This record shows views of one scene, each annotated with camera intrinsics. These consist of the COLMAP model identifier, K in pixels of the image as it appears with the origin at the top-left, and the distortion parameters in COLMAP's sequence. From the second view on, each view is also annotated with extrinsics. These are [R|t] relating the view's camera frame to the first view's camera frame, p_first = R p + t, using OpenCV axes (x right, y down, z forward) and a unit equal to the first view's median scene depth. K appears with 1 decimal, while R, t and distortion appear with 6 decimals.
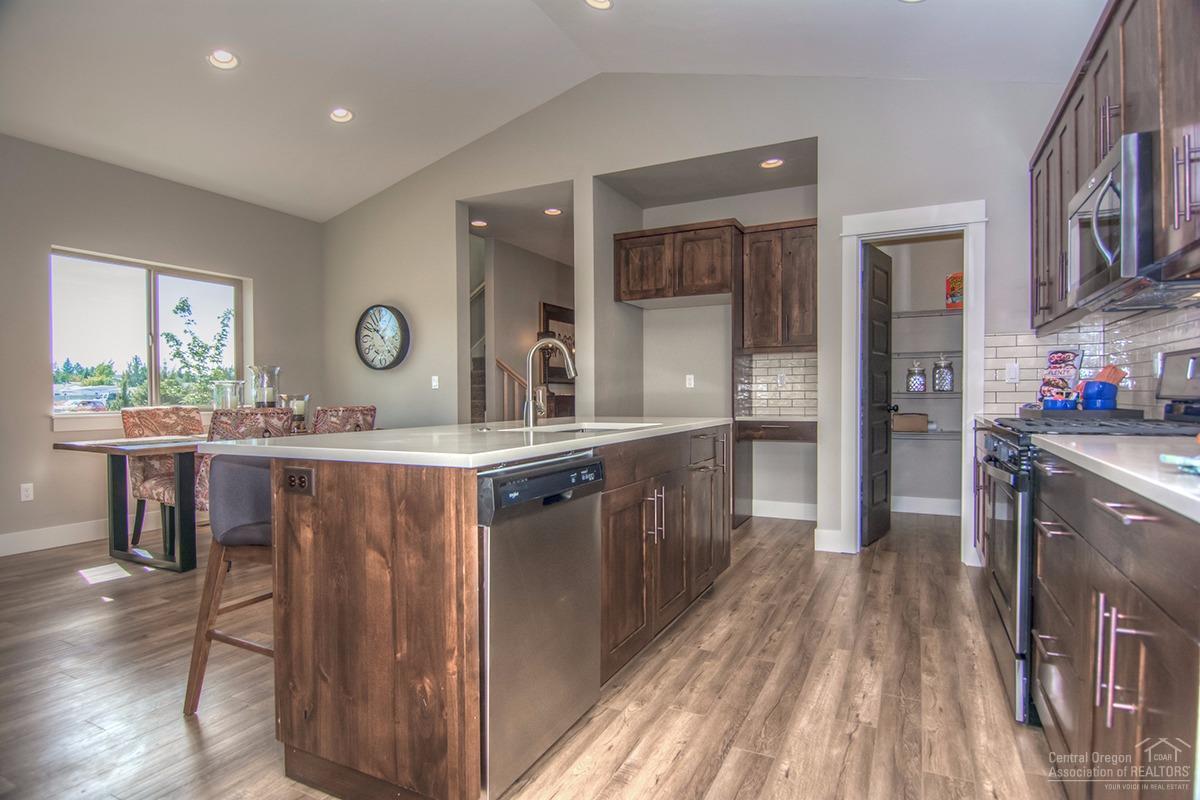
lens RADIAL K [[632.4, 0, 597.0], [0, 632.4, 406.7], [0, 0, 1]] dist [-0.003290, -0.013728]
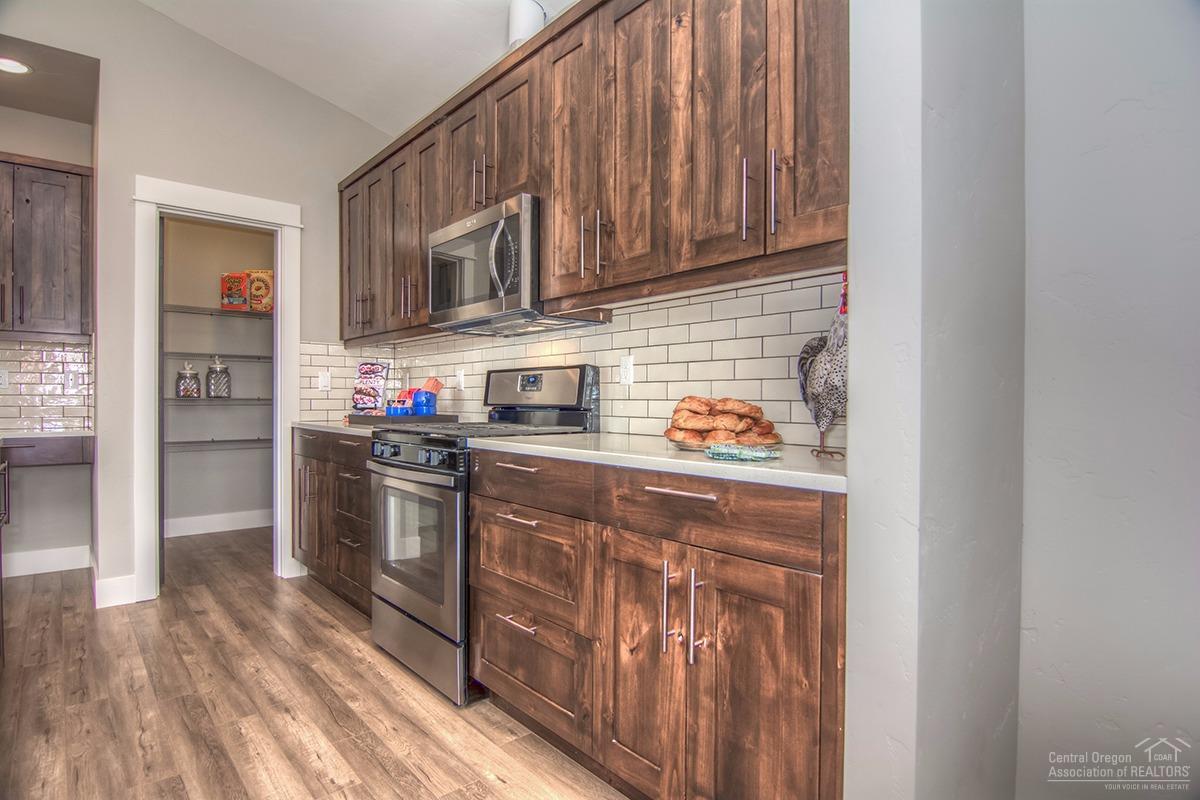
lens RADIAL K [[632.4, 0, 596.6], [0, 632.4, 408.5], [0, 0, 1]] dist [-0.003290, -0.013728]
pose [[0.385400, -0.003272, 0.922744, -0.138783], [0.010622, 0.999943, -0.000891, -0.003329], [-0.922688, 0.010145, 0.385413, 0.210119]]
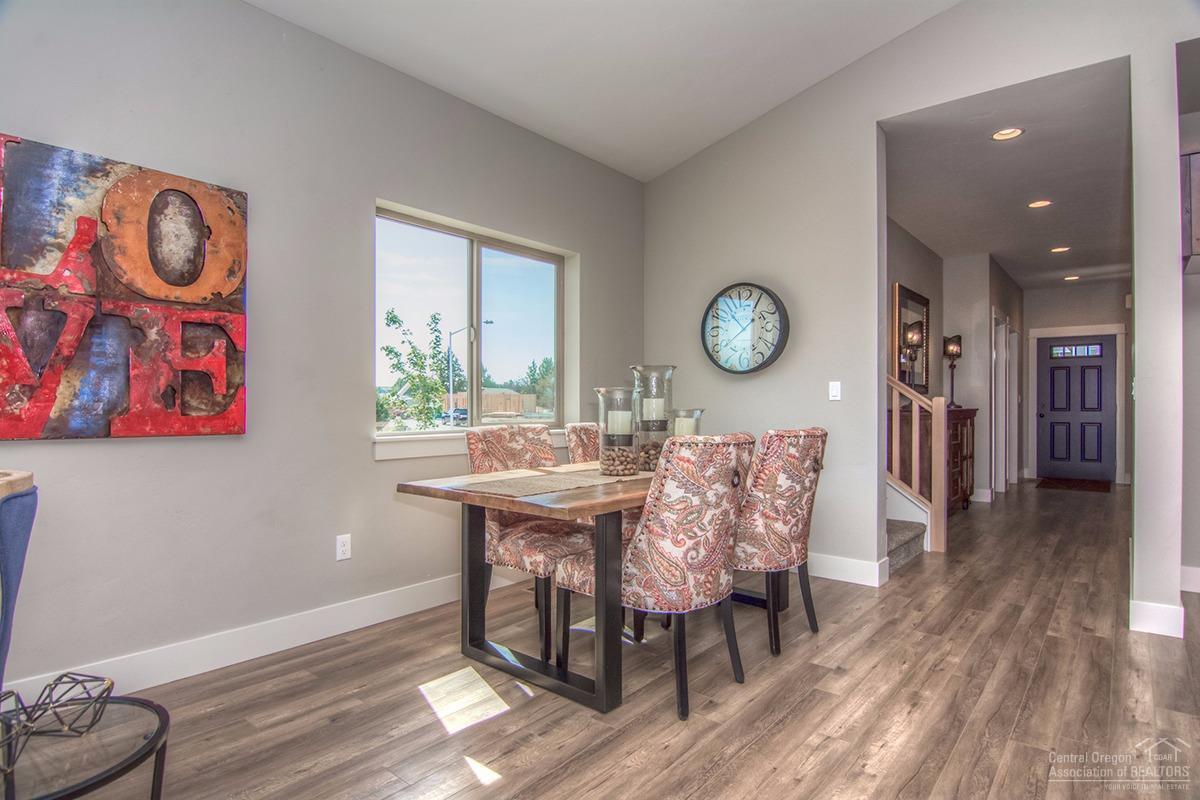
lens RADIAL K [[632.4, 0, 592.9], [0, 632.4, 408.3], [0, 0, 1]] dist [-0.003290, -0.013728]
pose [[0.972840, 0.005263, -0.231417, -0.599636], [-0.009026, 0.999844, -0.015207, -0.013195], [0.231301, 0.016883, 0.972736, 0.467267]]
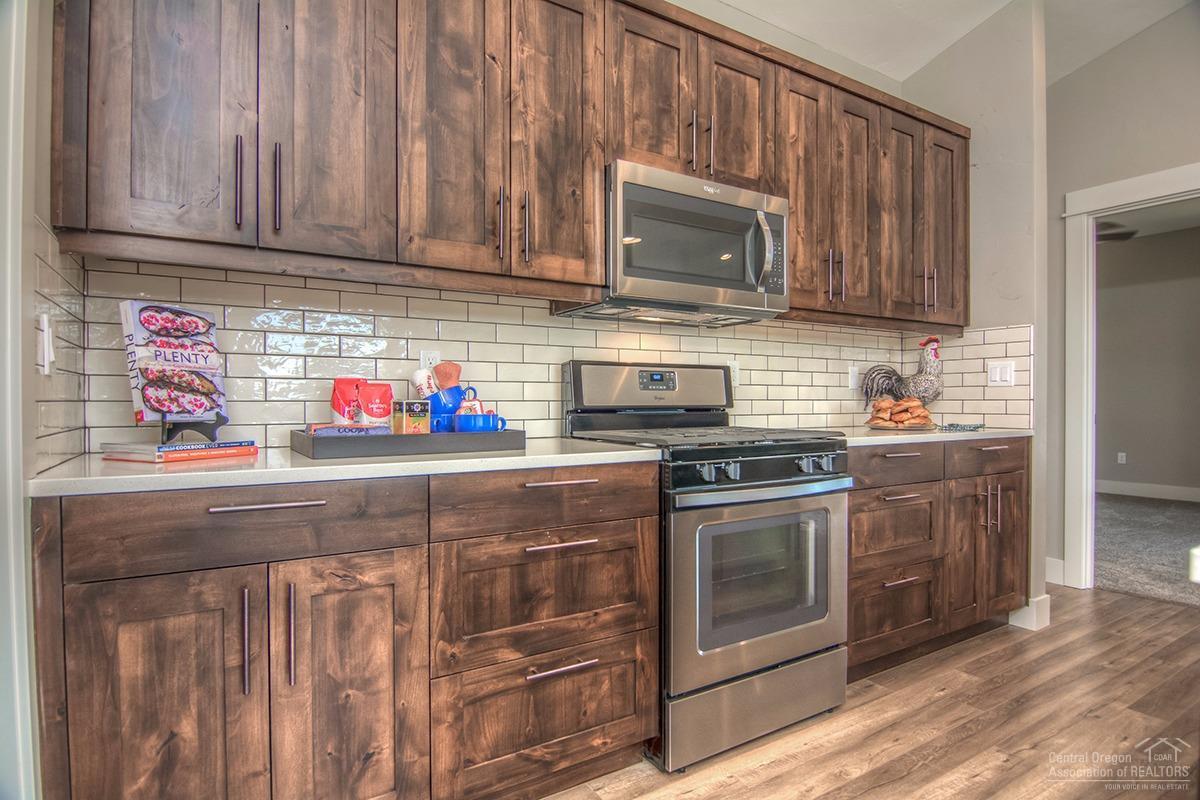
lens RADIAL K [[632.4, 0, 597.8], [0, 632.4, 409.3], [0, 0, 1]] dist [-0.003290, -0.013728]
pose [[-0.851662, 0.002540, 0.524085, 0.269396], [0.018106, 0.999534, 0.024579, -0.024901], [-0.523779, 0.030422, -0.851311, 1.251301]]
